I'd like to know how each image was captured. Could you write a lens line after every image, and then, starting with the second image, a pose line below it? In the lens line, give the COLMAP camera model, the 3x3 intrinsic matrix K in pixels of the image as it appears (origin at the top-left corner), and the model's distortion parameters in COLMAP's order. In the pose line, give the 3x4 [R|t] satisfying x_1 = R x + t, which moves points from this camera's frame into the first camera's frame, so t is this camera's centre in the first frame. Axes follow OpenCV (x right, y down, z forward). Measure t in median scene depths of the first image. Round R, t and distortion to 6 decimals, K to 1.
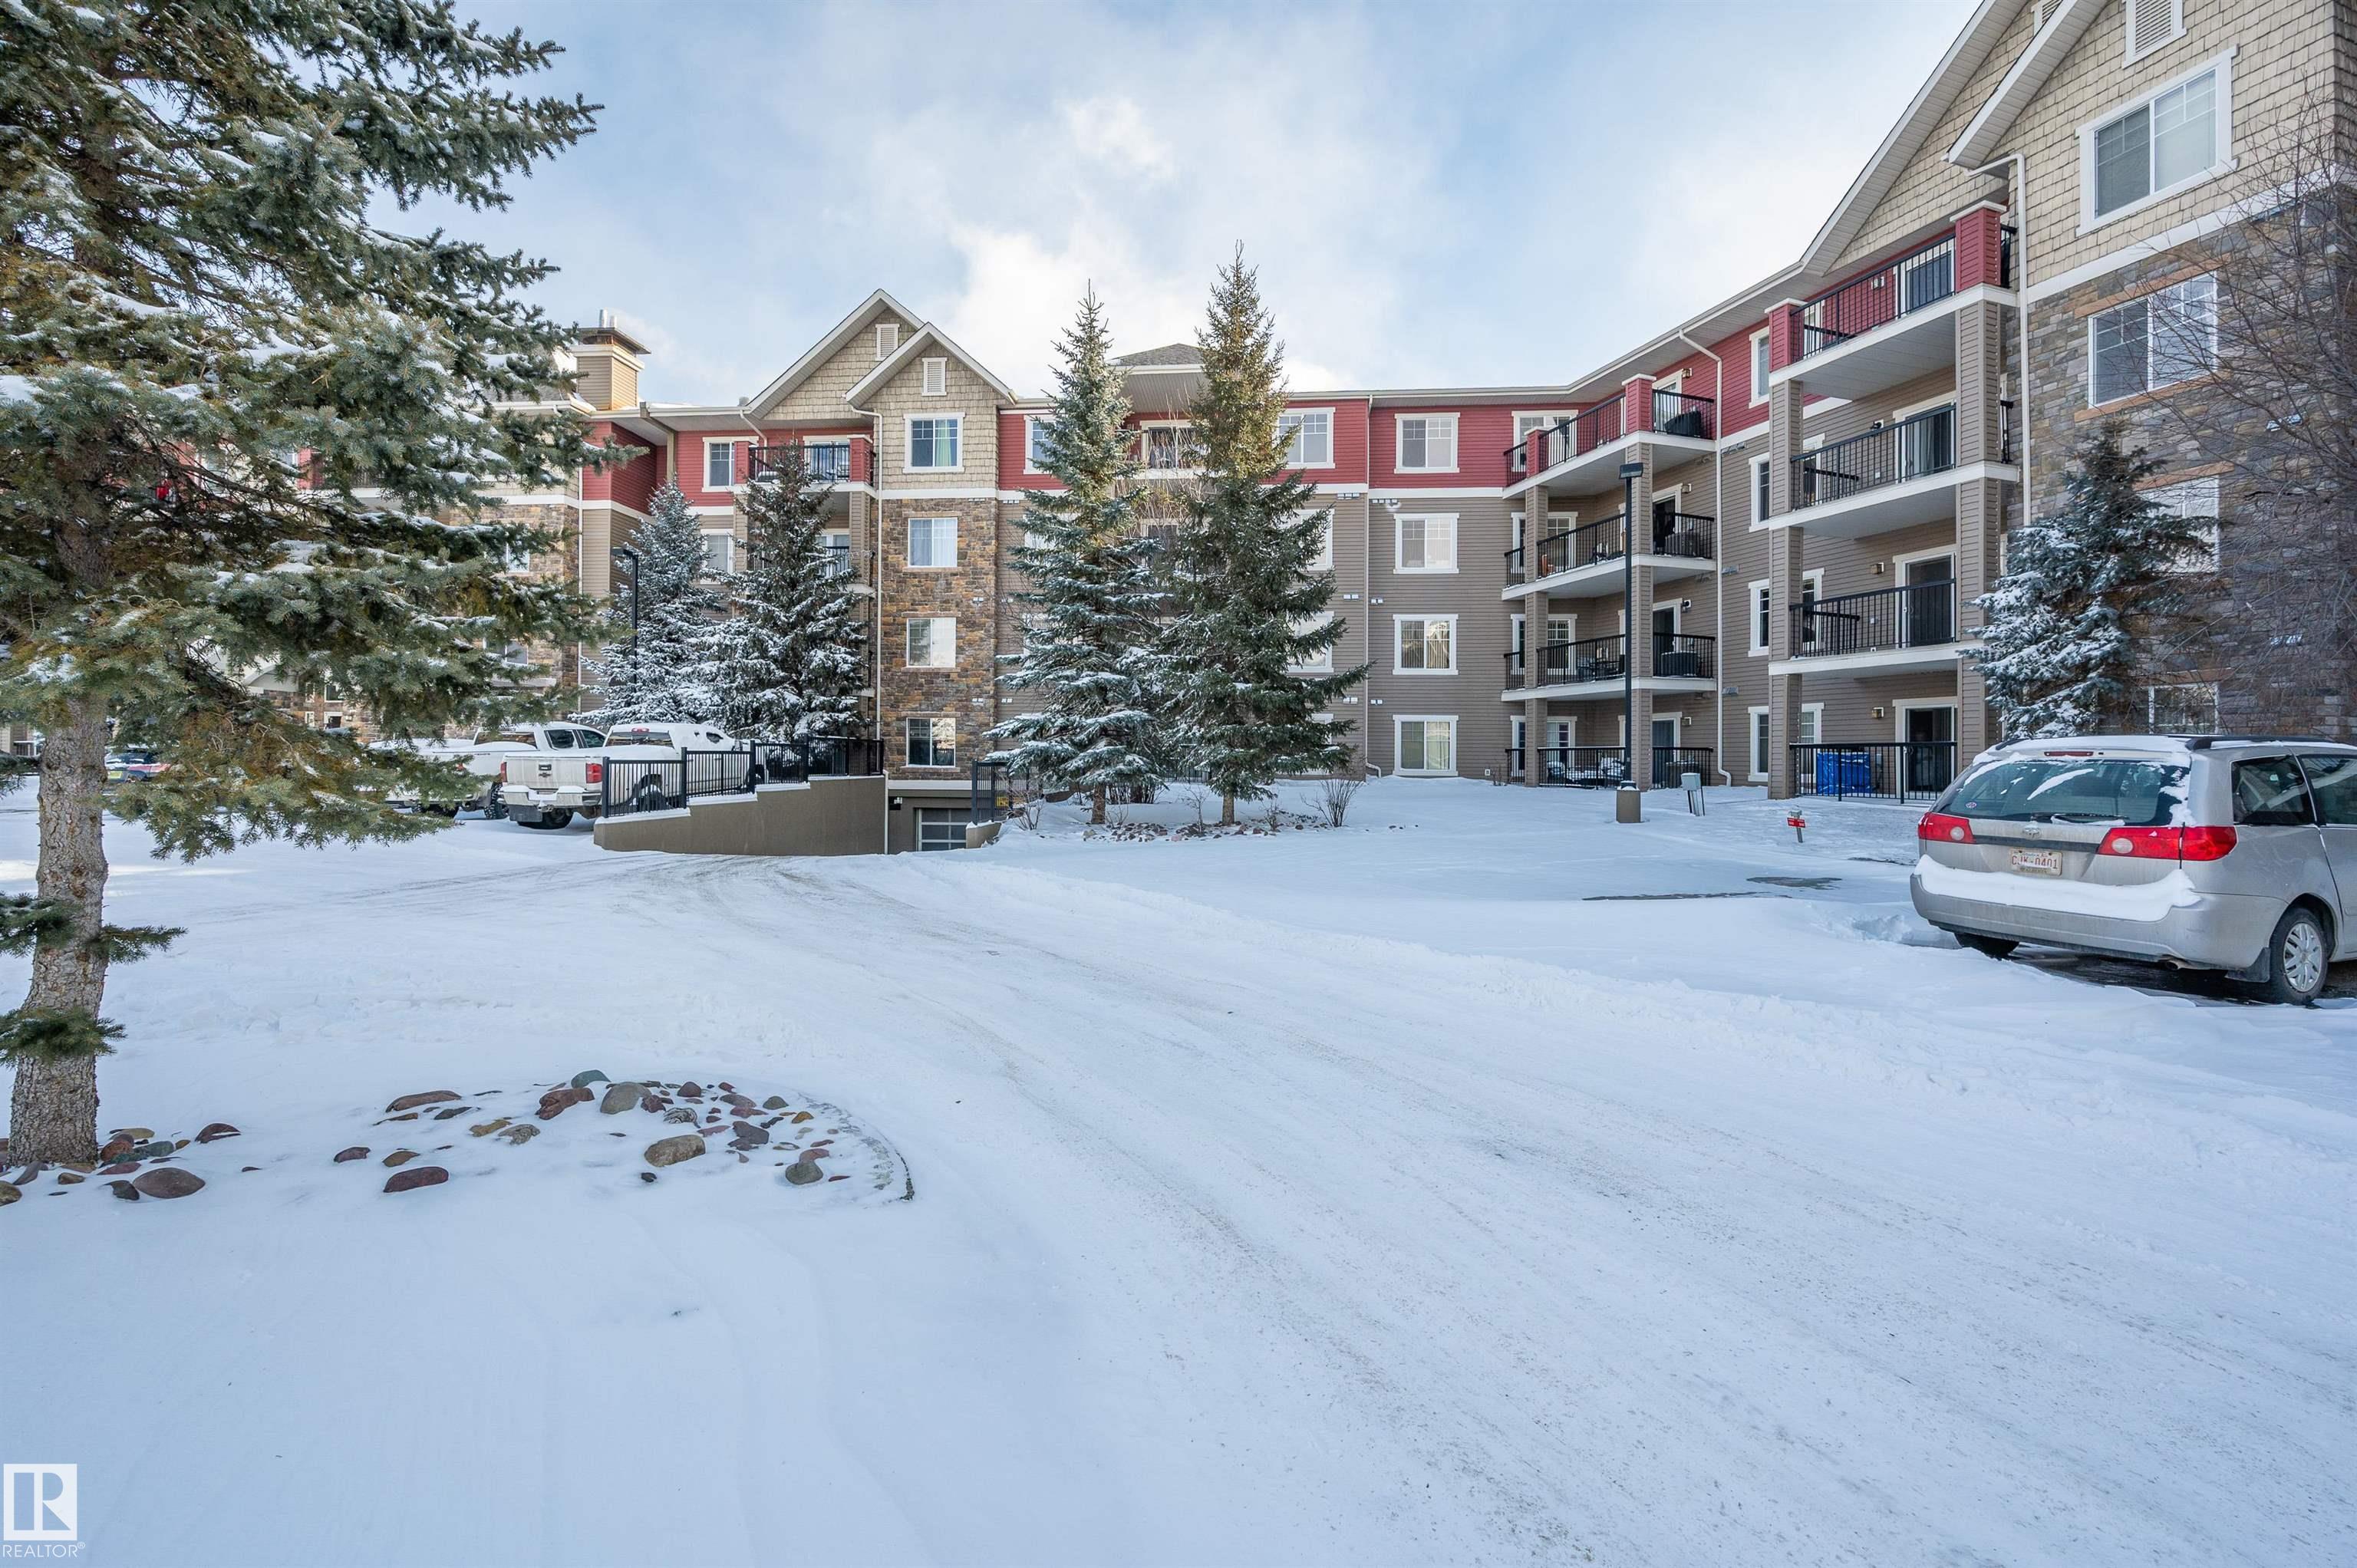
lens RADIAL K [[937.2, 0, 1181.9], [0, 937.2, 751.5], [0, 0, 1]] dist [-0.003042, 0.000770]
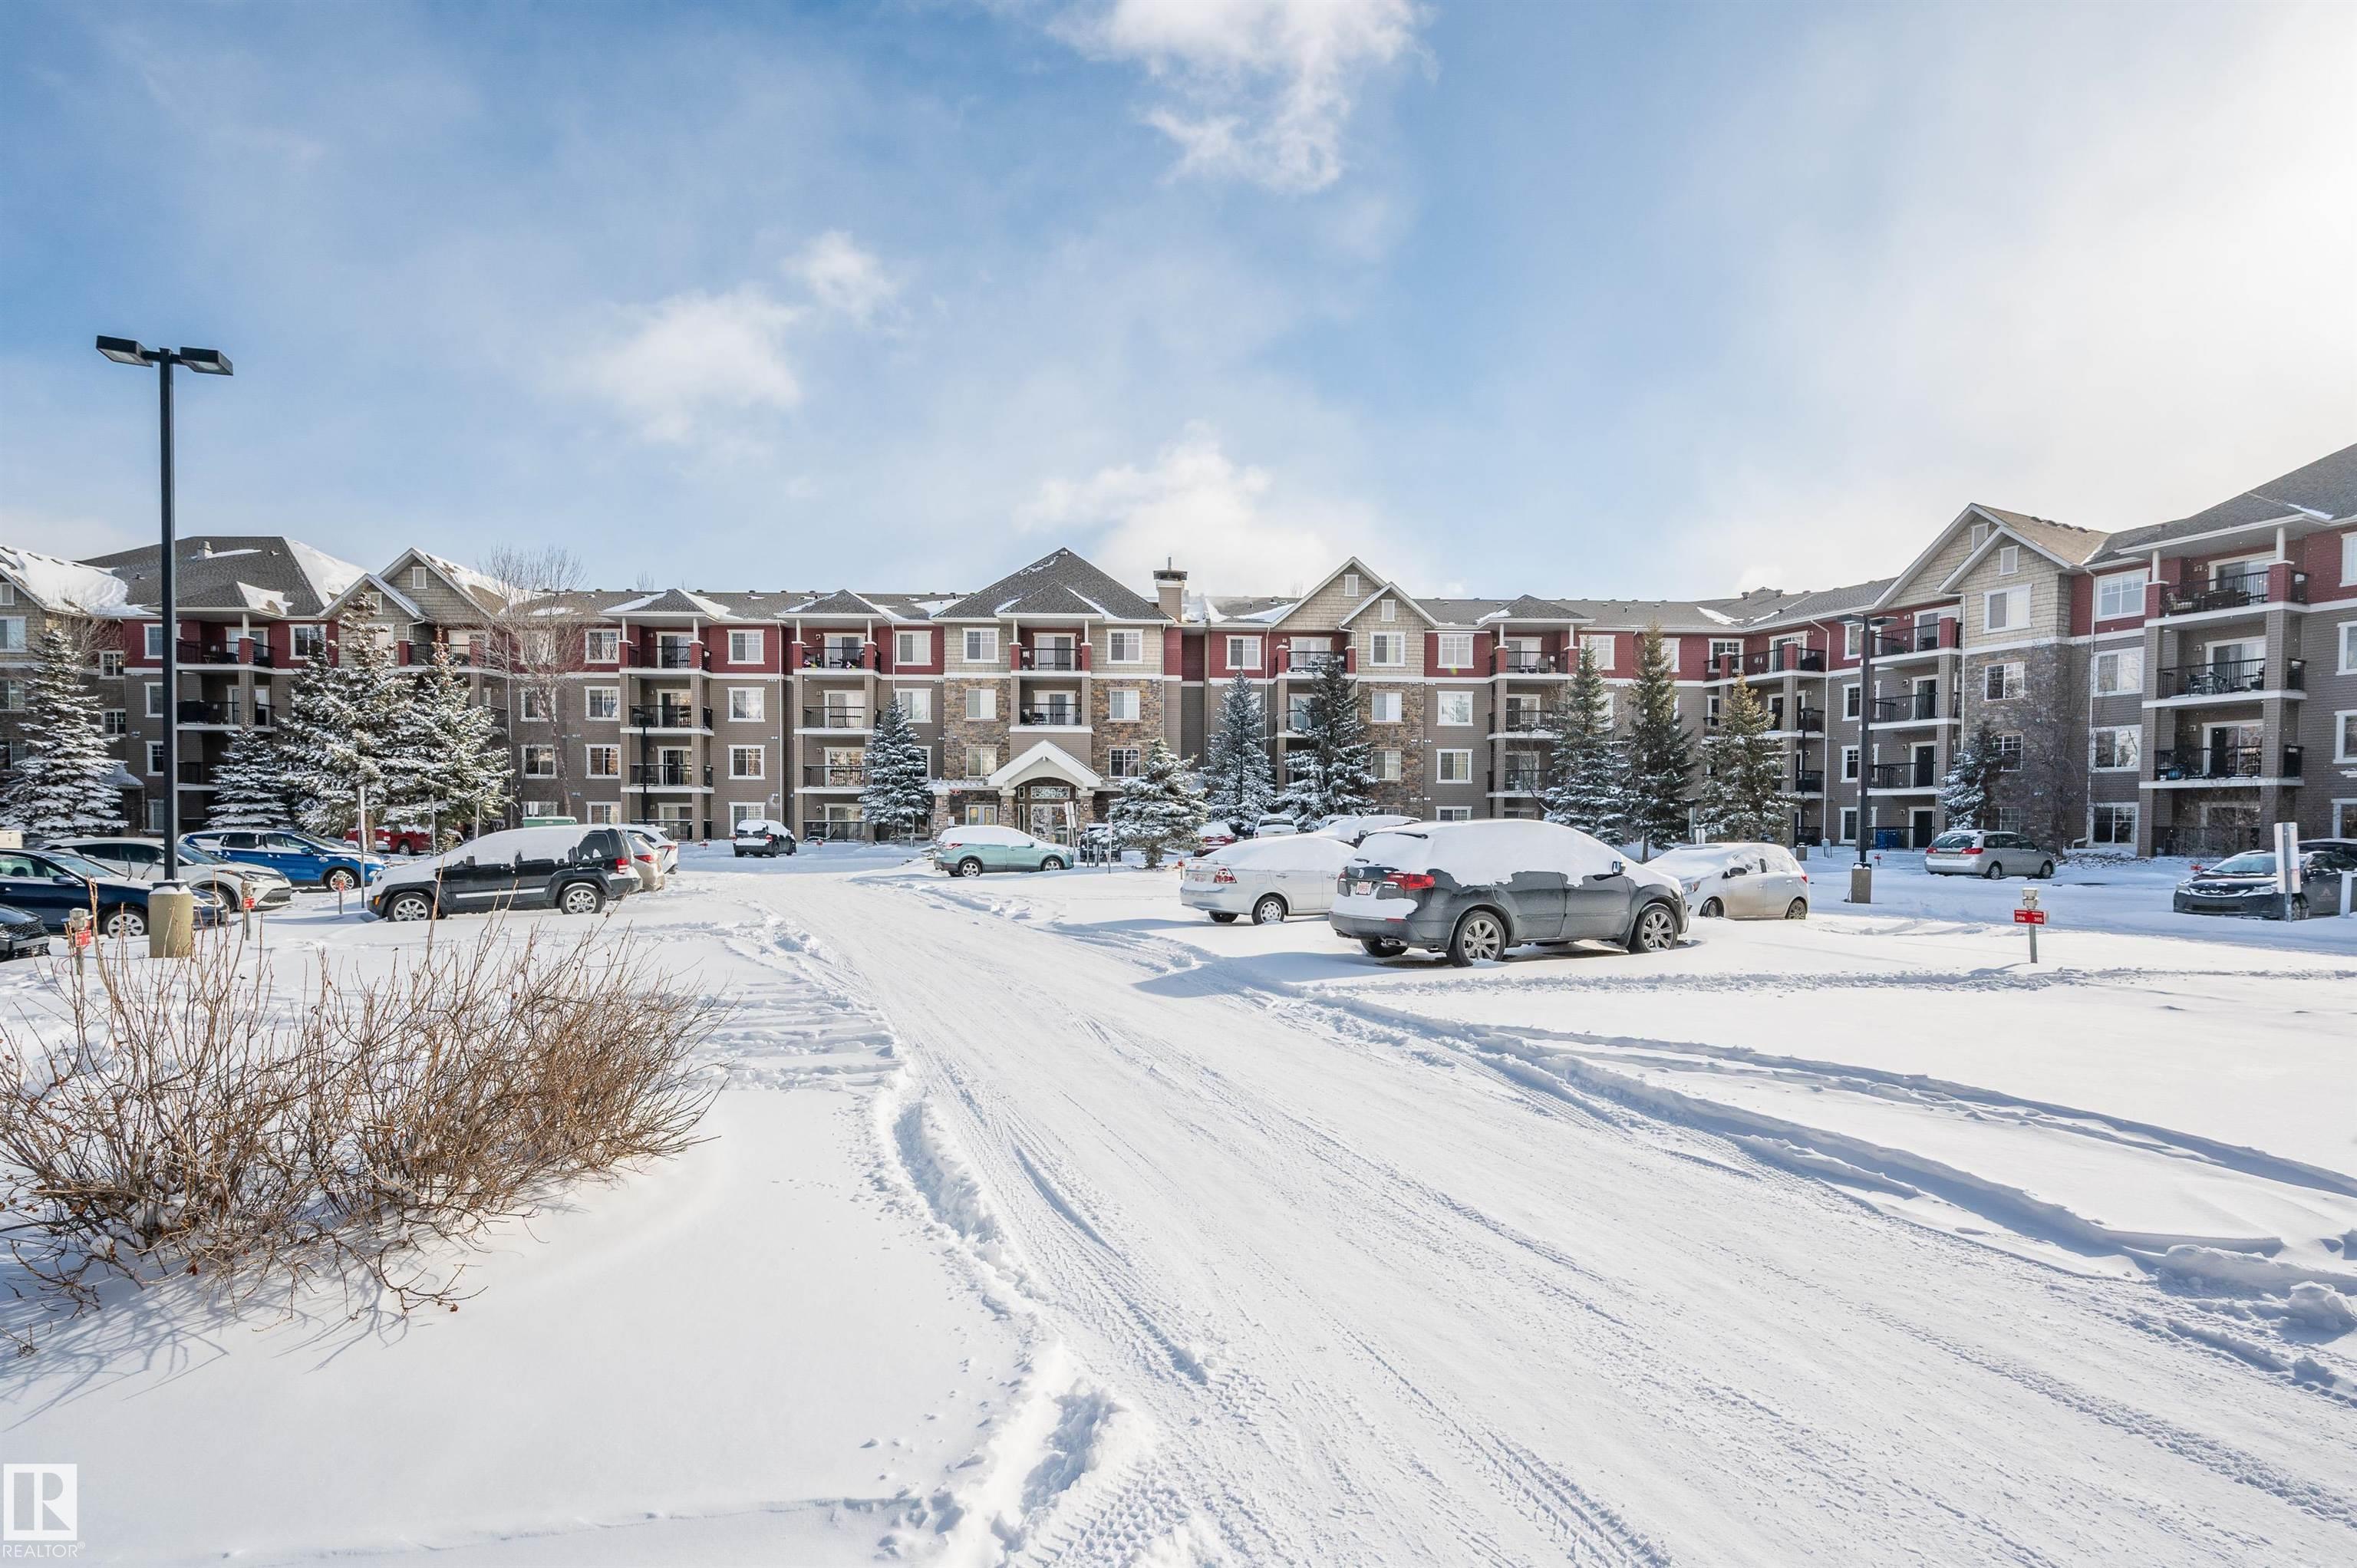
lens RADIAL K [[1113.8, 0, 1181.4], [0, 1113.8, 860.6], [0, 0, 1]] dist [-0.003070, 0.000528]
pose [[0.995241, -0.003441, 0.097380, -1.024075], [-0.000250, 0.999283, 0.037861, -0.022006], [-0.097440, -0.037706, 0.994527, -1.232593]]
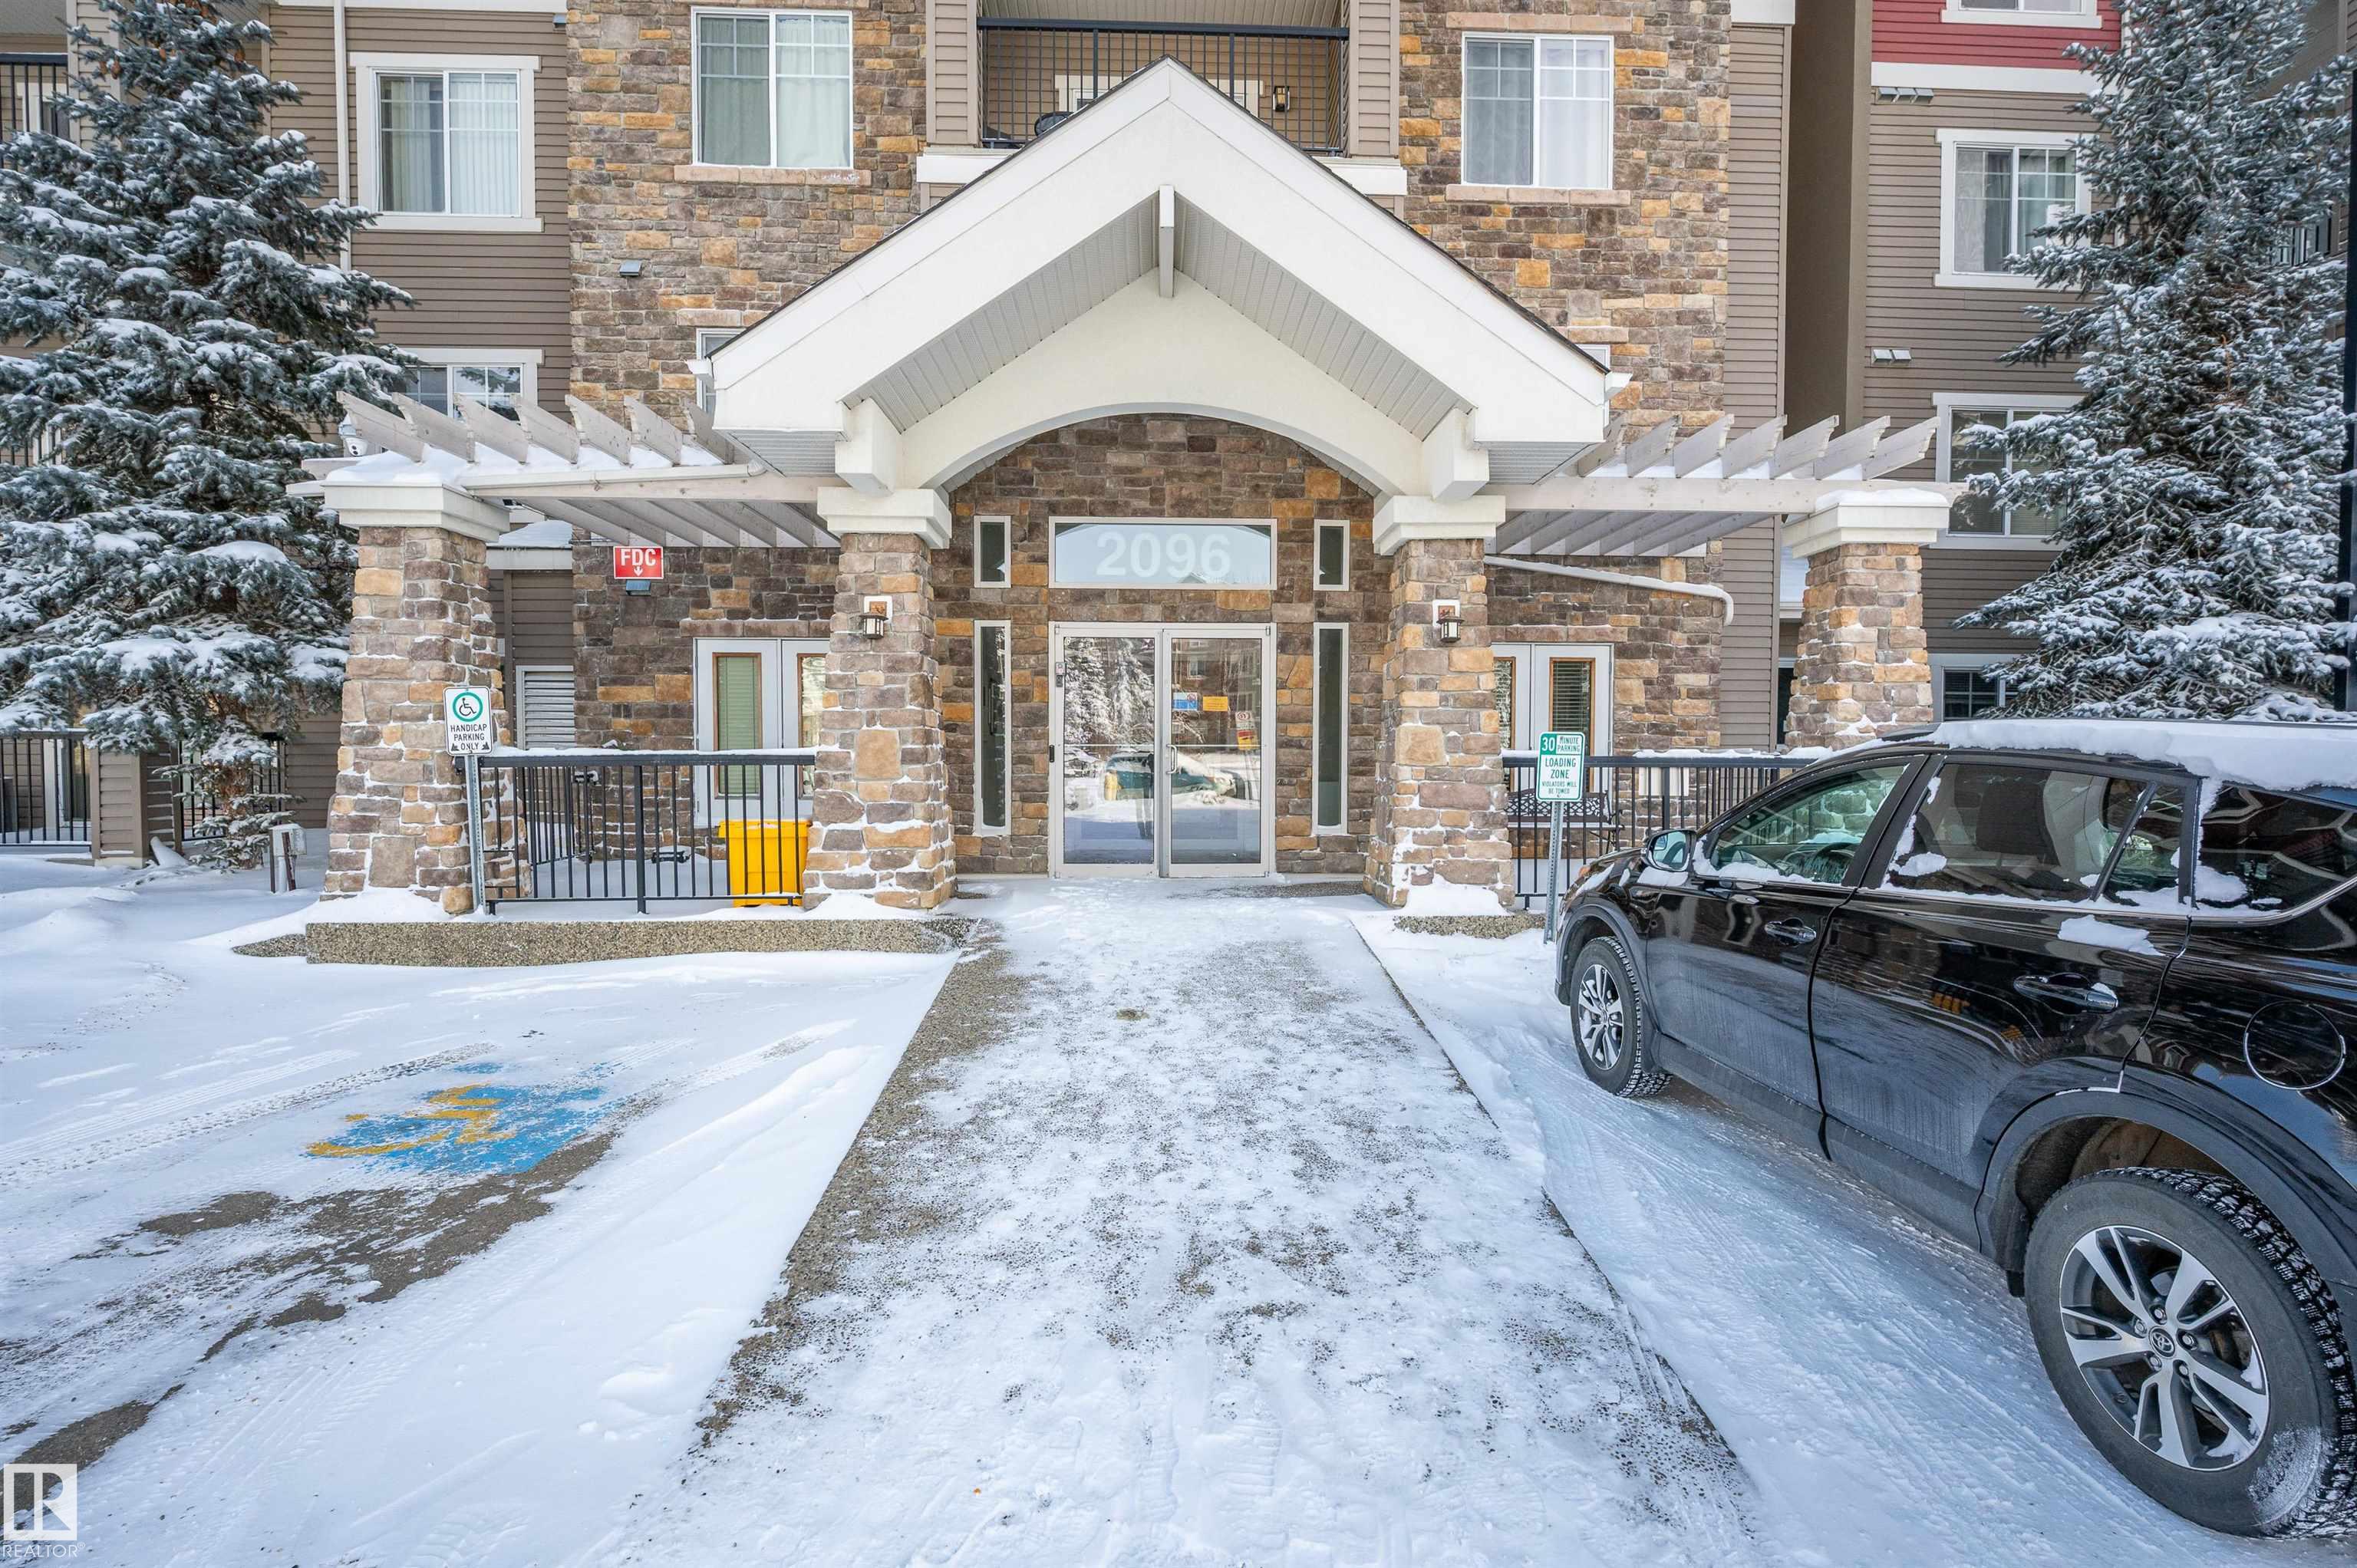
lens RADIAL K [[1113.8, 0, 1191.5], [0, 1113.8, 782.6], [0, 0, 1]] dist [-0.003070, 0.000528]
pose [[0.992126, -0.007763, 0.125001, -1.111746], [0.002293, 0.999036, 0.043843, -0.012173], [-0.125220, -0.043211, 0.991187, 0.786268]]
